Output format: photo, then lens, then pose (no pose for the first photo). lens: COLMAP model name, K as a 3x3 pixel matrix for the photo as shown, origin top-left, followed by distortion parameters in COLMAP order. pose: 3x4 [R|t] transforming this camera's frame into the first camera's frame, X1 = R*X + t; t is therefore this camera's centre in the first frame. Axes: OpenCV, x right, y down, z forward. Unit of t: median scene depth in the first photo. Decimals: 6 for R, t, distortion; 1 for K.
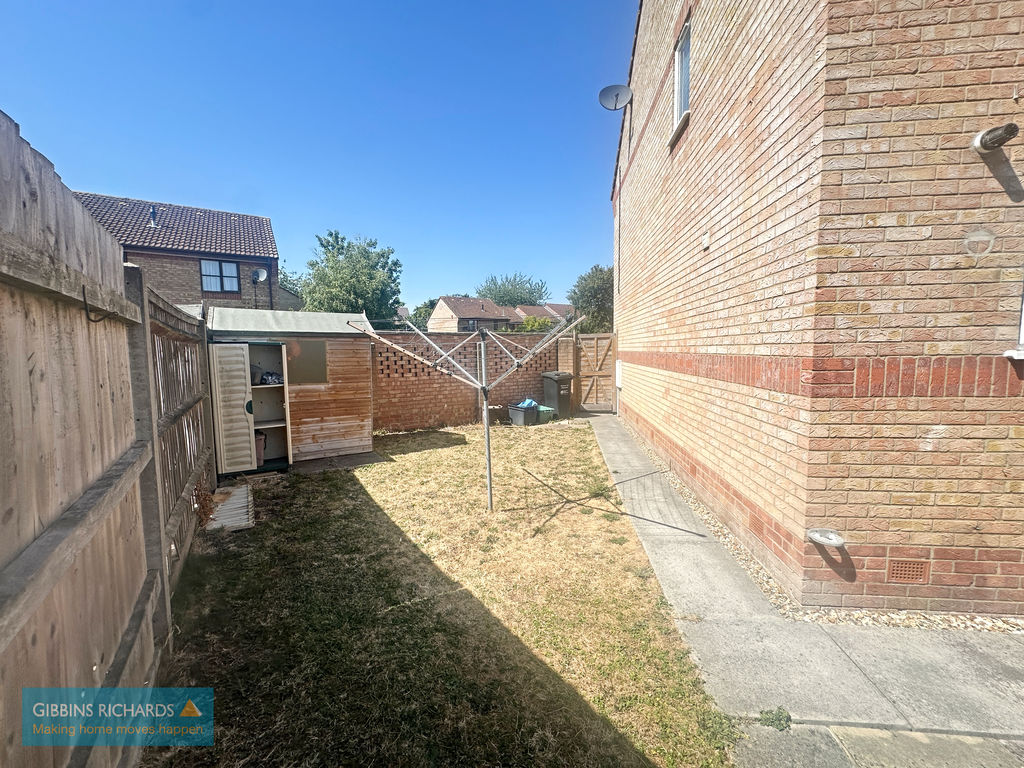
lens RADIAL K [[407.2, 0, 512.0], [0, 407.2, 384.0], [0, 0, 1]] dist [-0.003052, -0.000143]
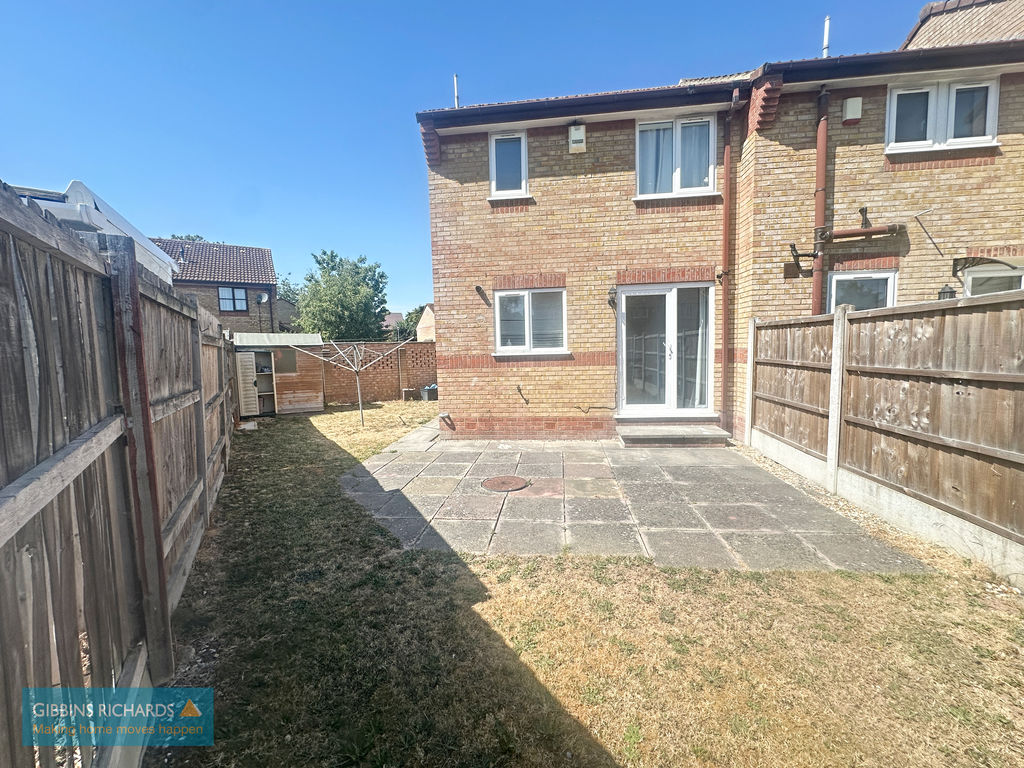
lens RADIAL K [[407.2, 0, 512.0], [0, 407.2, 384.0], [0, 0, 1]] dist [-0.003052, -0.000143]
pose [[0.999871, -0.010979, -0.011760, 0.555937], [0.010956, 0.999938, -0.002020, 0.065656], [0.011781, 0.001890, 0.999929, -0.855102]]
